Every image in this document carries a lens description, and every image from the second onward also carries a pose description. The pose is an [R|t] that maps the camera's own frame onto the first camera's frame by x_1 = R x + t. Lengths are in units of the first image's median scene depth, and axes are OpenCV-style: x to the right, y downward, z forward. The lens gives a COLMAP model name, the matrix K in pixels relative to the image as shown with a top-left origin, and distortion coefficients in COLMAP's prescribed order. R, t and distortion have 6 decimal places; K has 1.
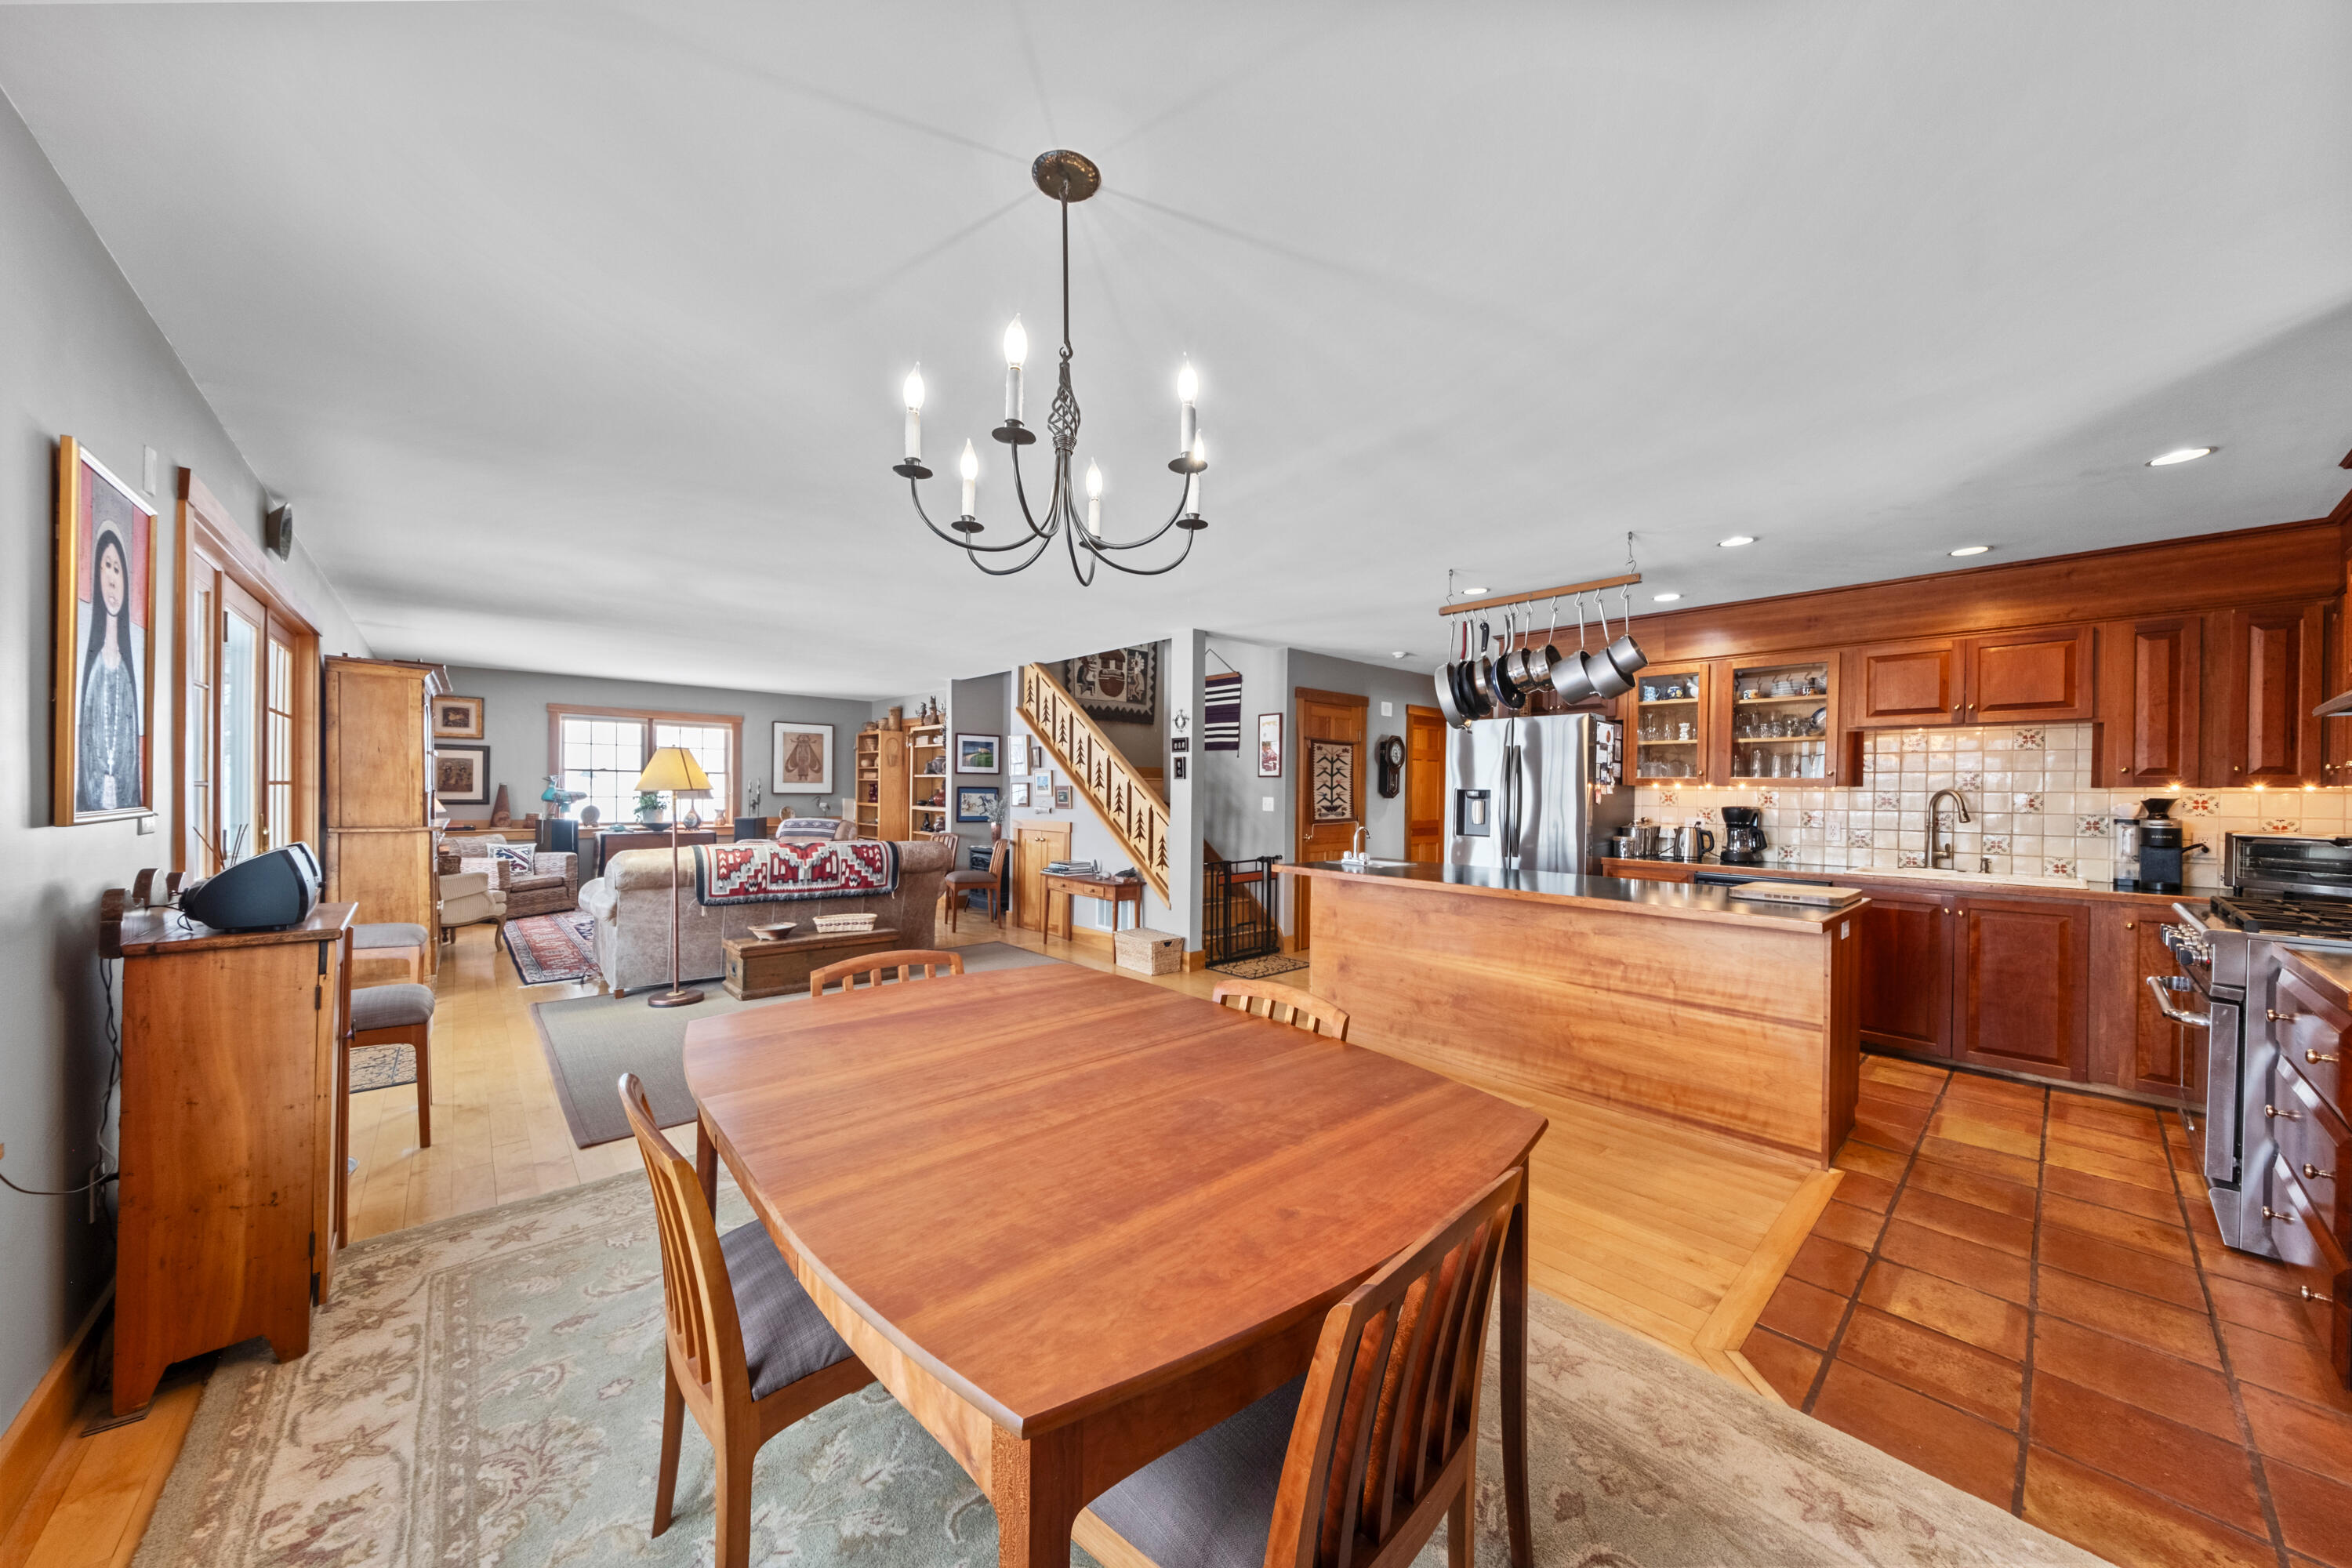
lens RADIAL K [[800.8, 0, 1179.9], [0, 800.8, 794.4], [0, 0, 1]] dist [0.008586, -0.002400]
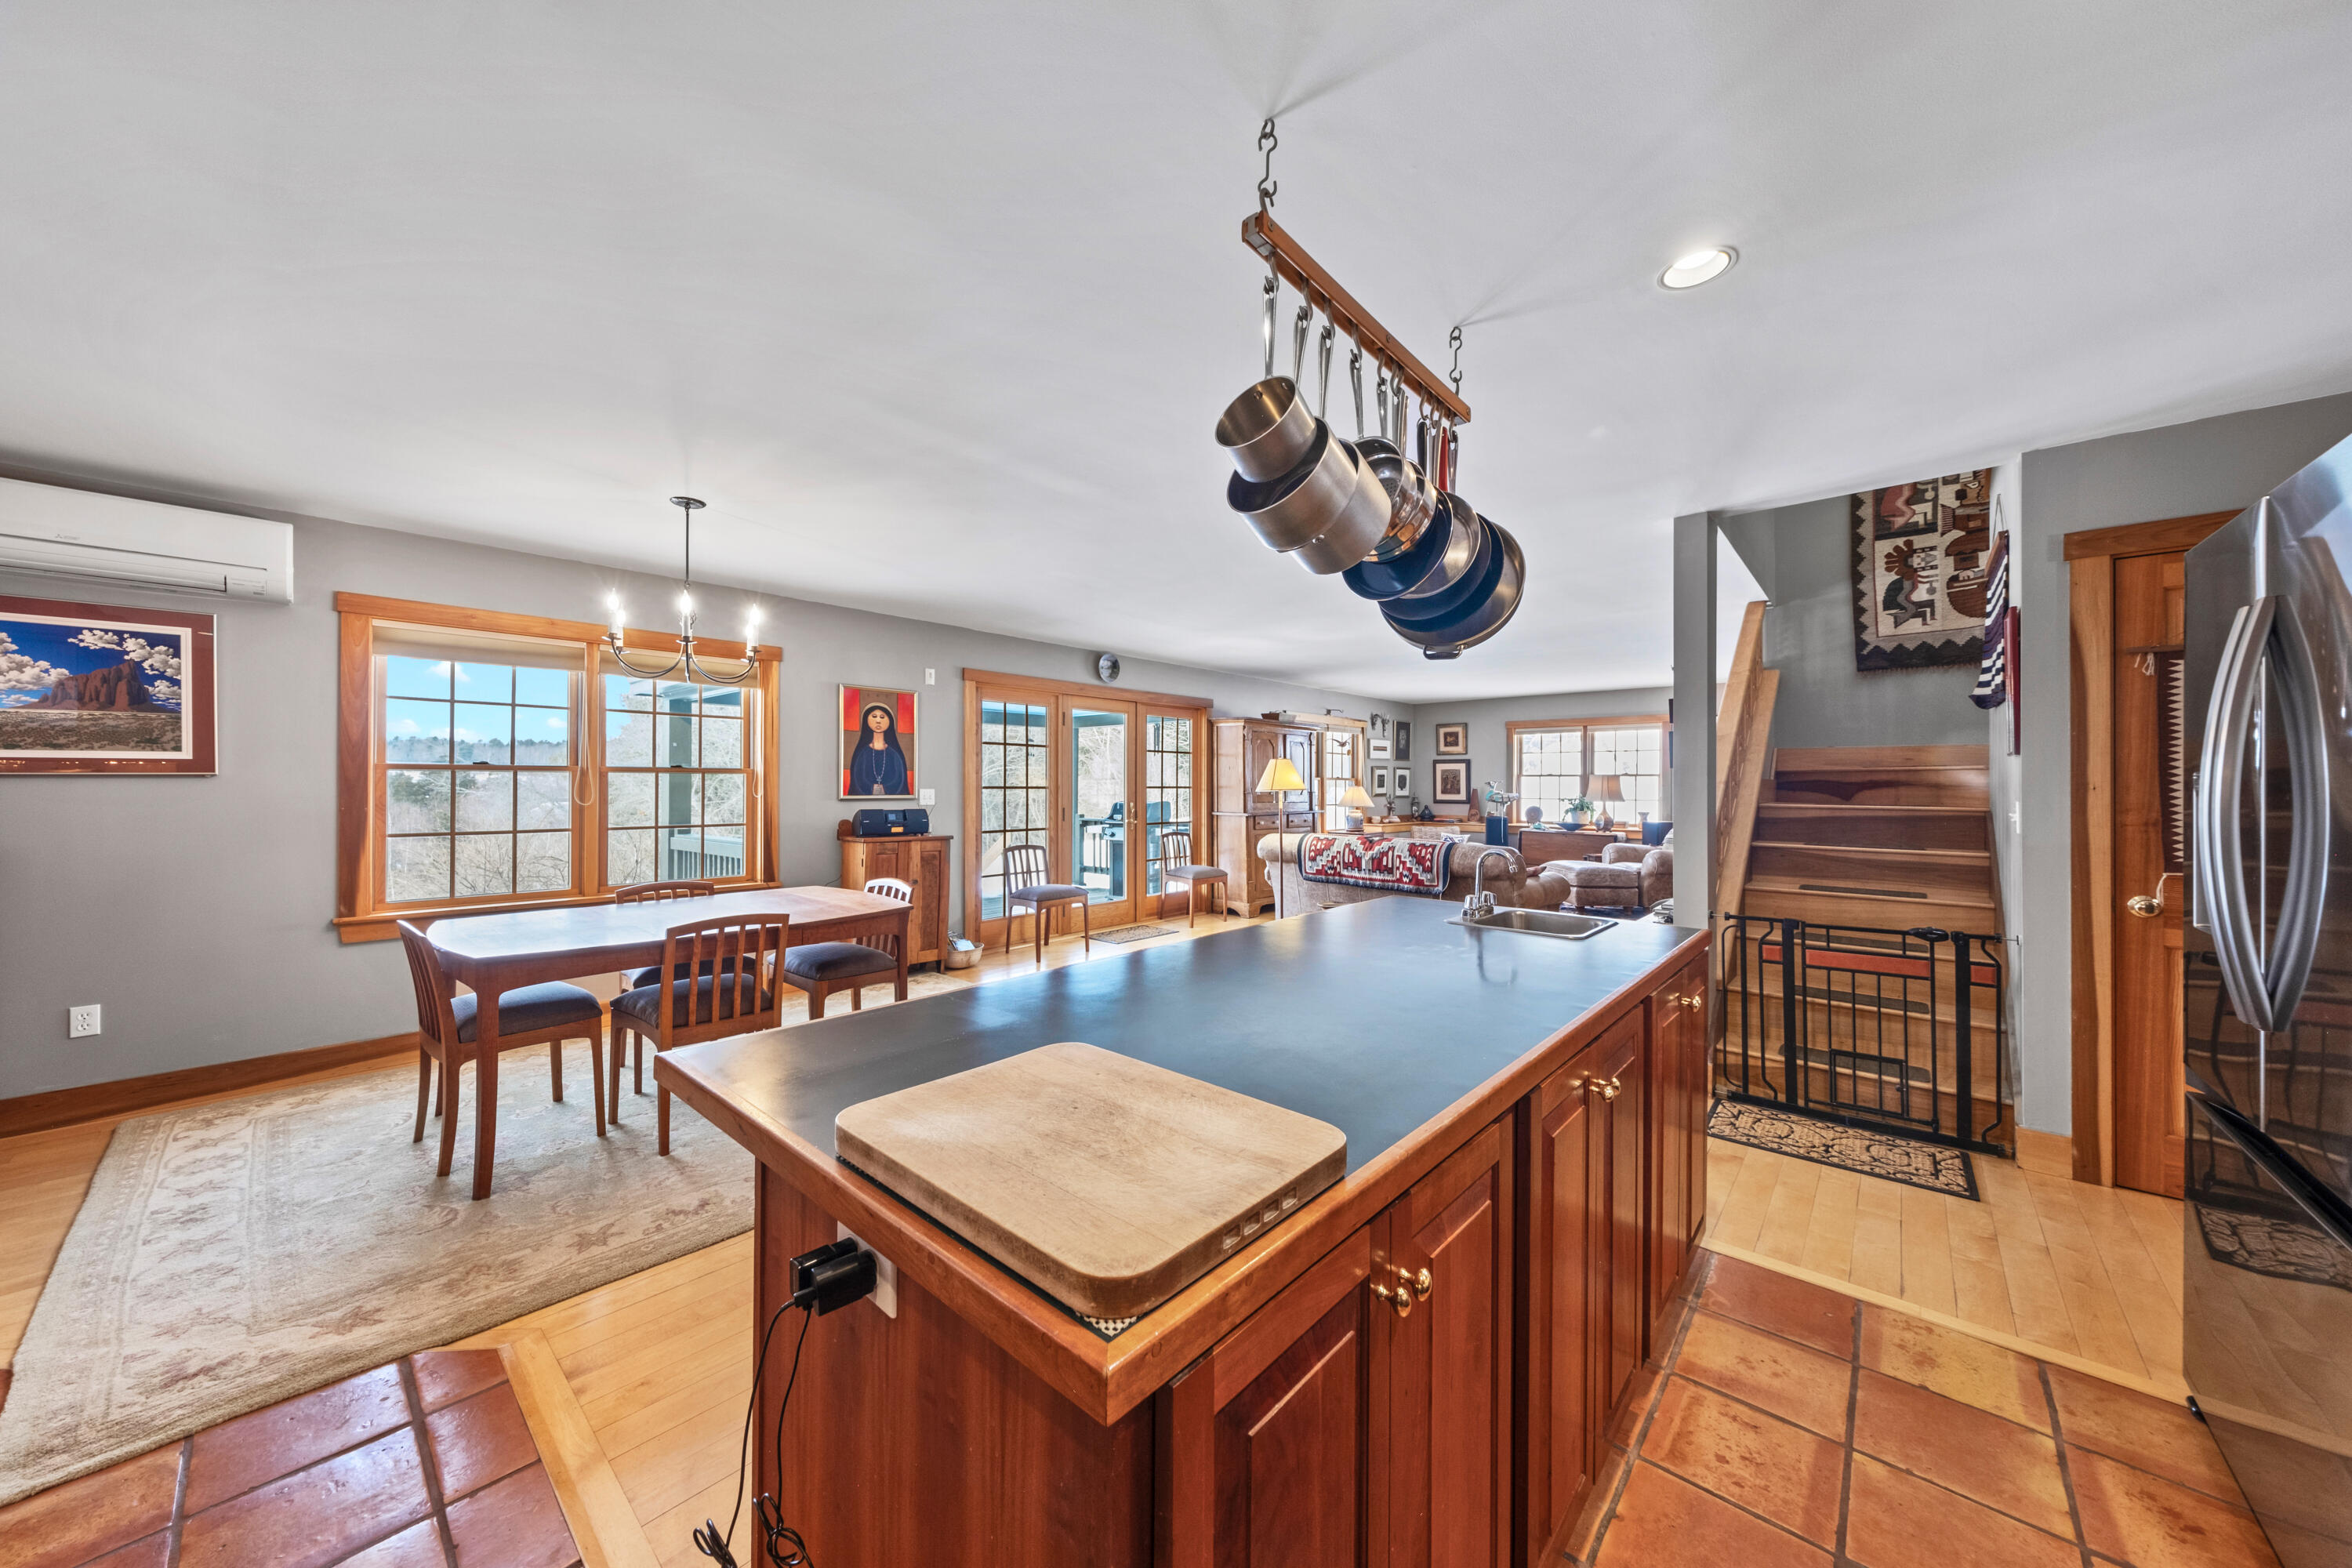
lens RADIAL K [[800.8, 0, 1173.2], [0, 800.8, 786.0], [0, 0, 1]] dist [0.008586, -0.002400]
pose [[0.102571, -0.011401, -0.994660, 0.624305], [-0.006629, 0.999904, -0.012144, 0.004296], [0.994704, 0.007839, 0.102486, 0.612065]]
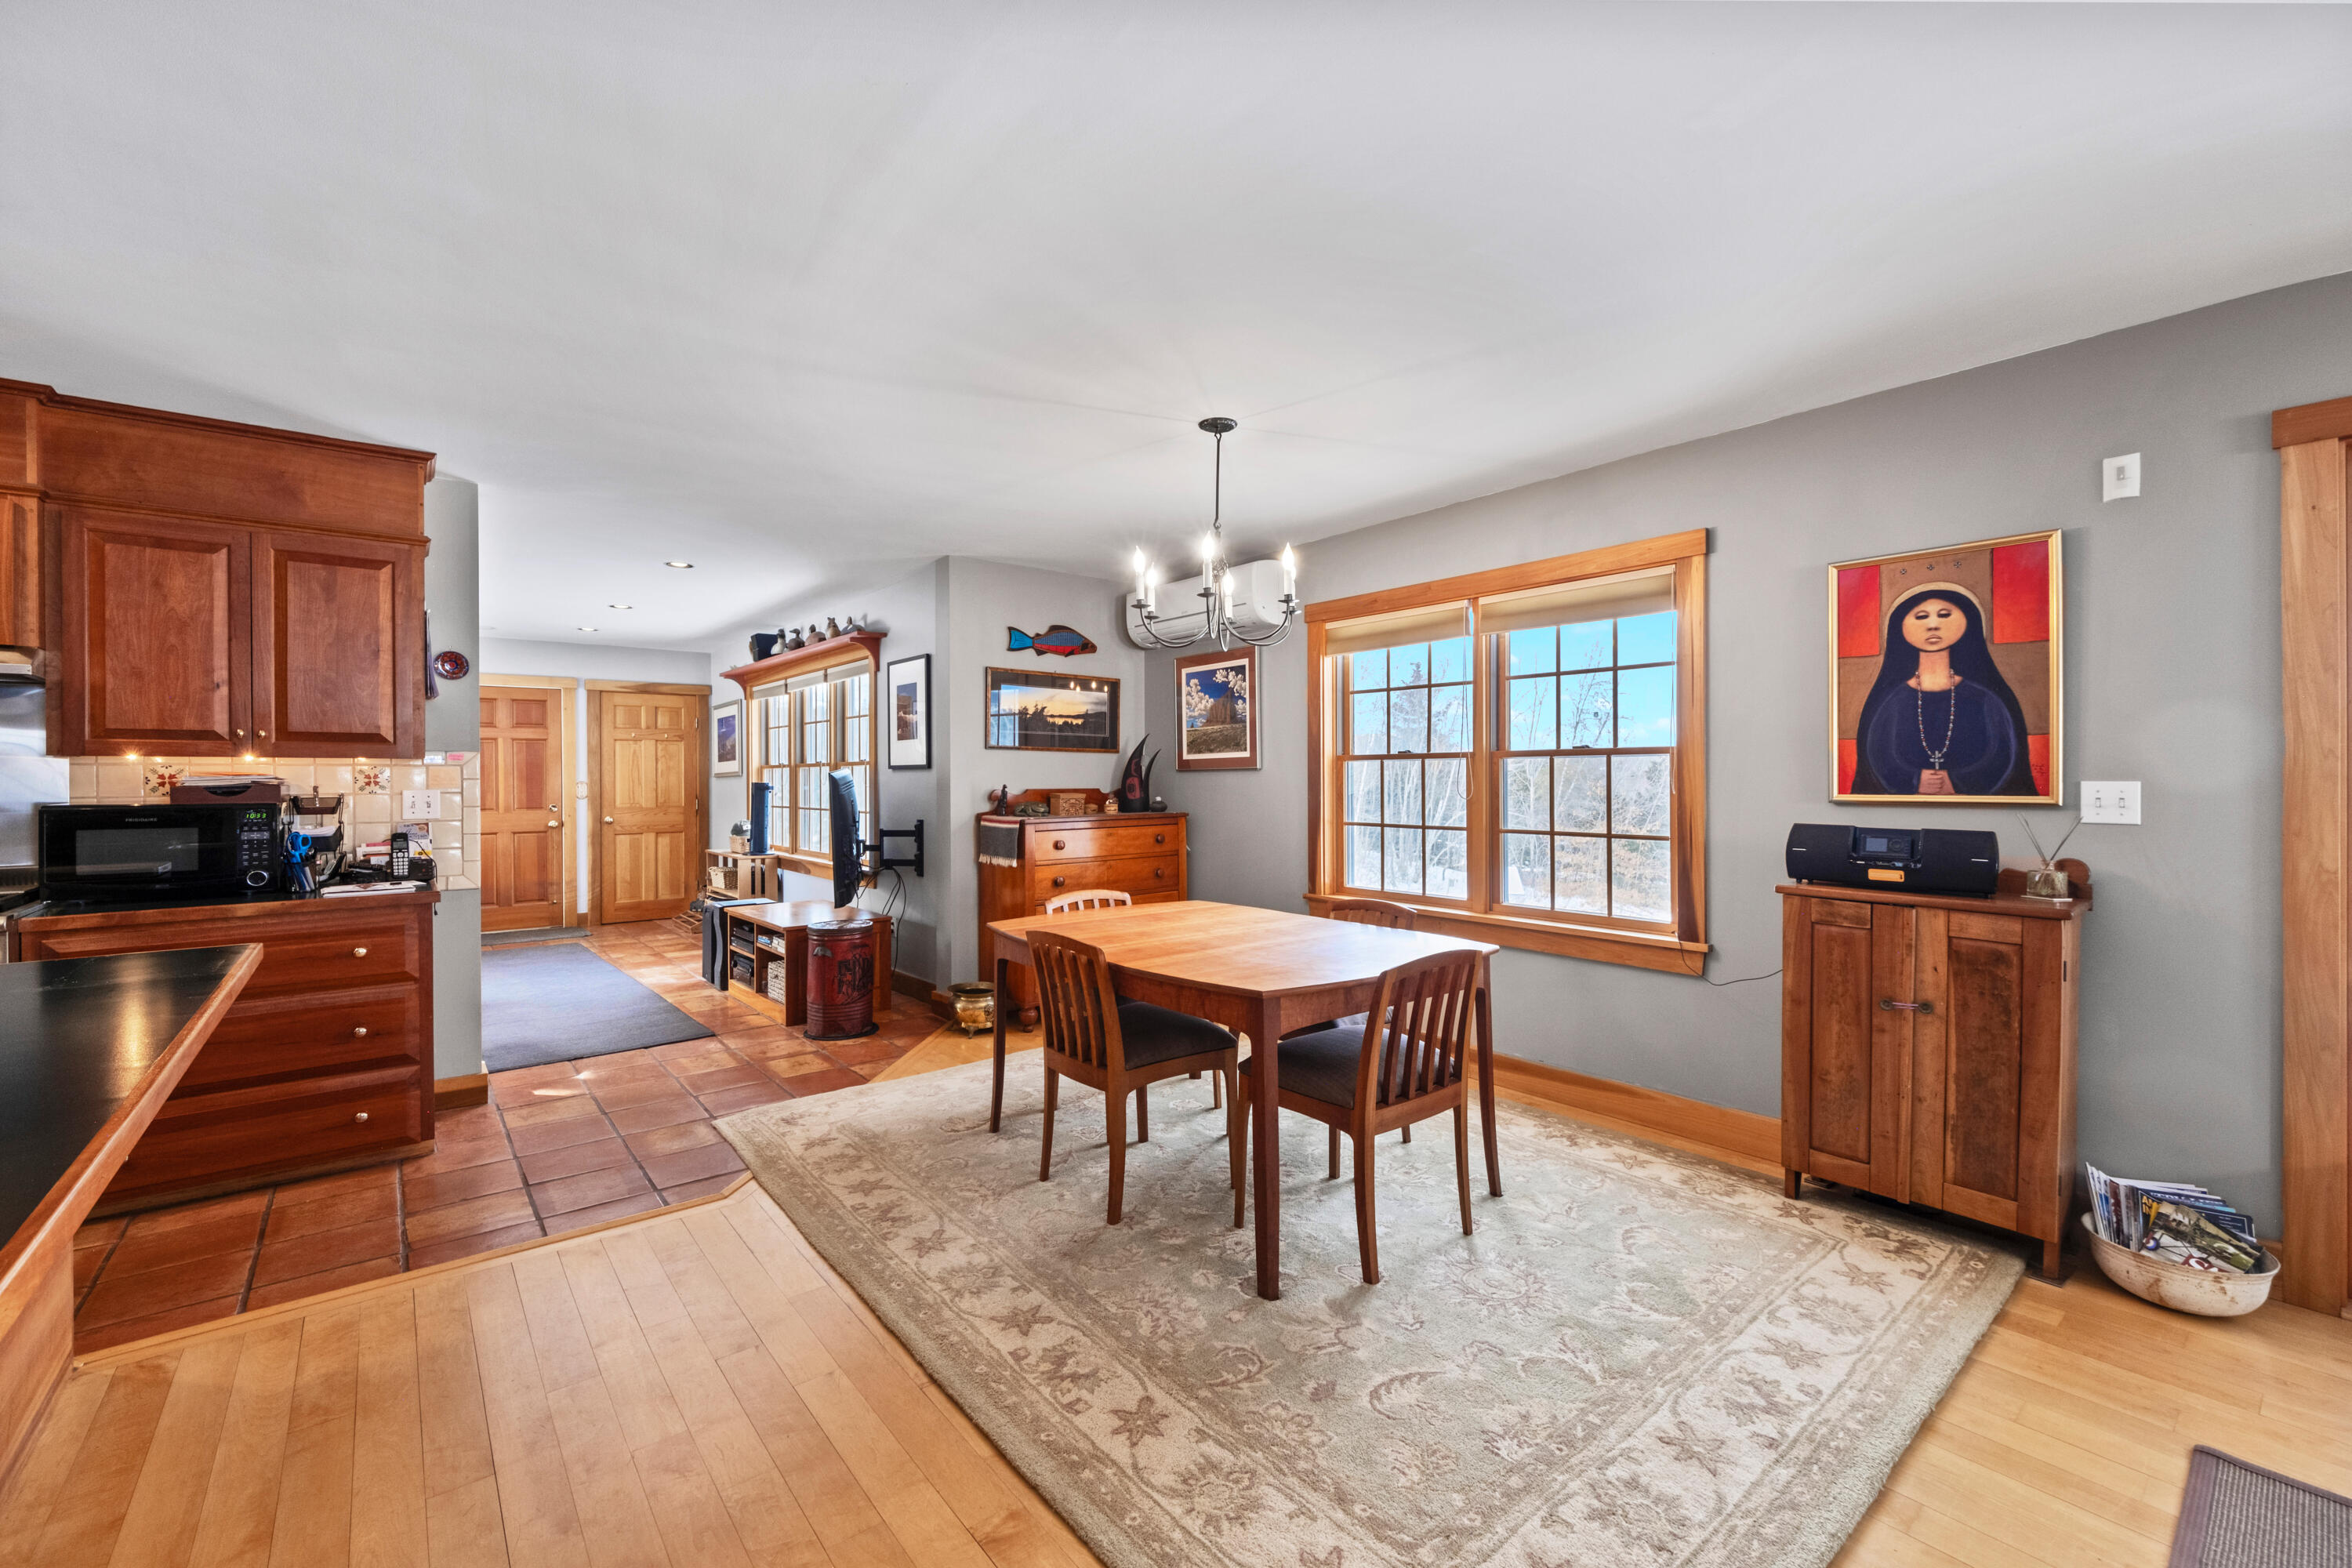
lens RADIAL K [[975.2, 0, 1175.2], [0, 975.2, 778.9], [0, 0, 1]] dist [0.011177, -0.004574]
pose [[-0.998504, -0.007924, 0.054109, -0.050351], [-0.007514, 0.999942, 0.007772, -0.003750], [-0.054167, 0.007354, -0.998505, 0.915160]]
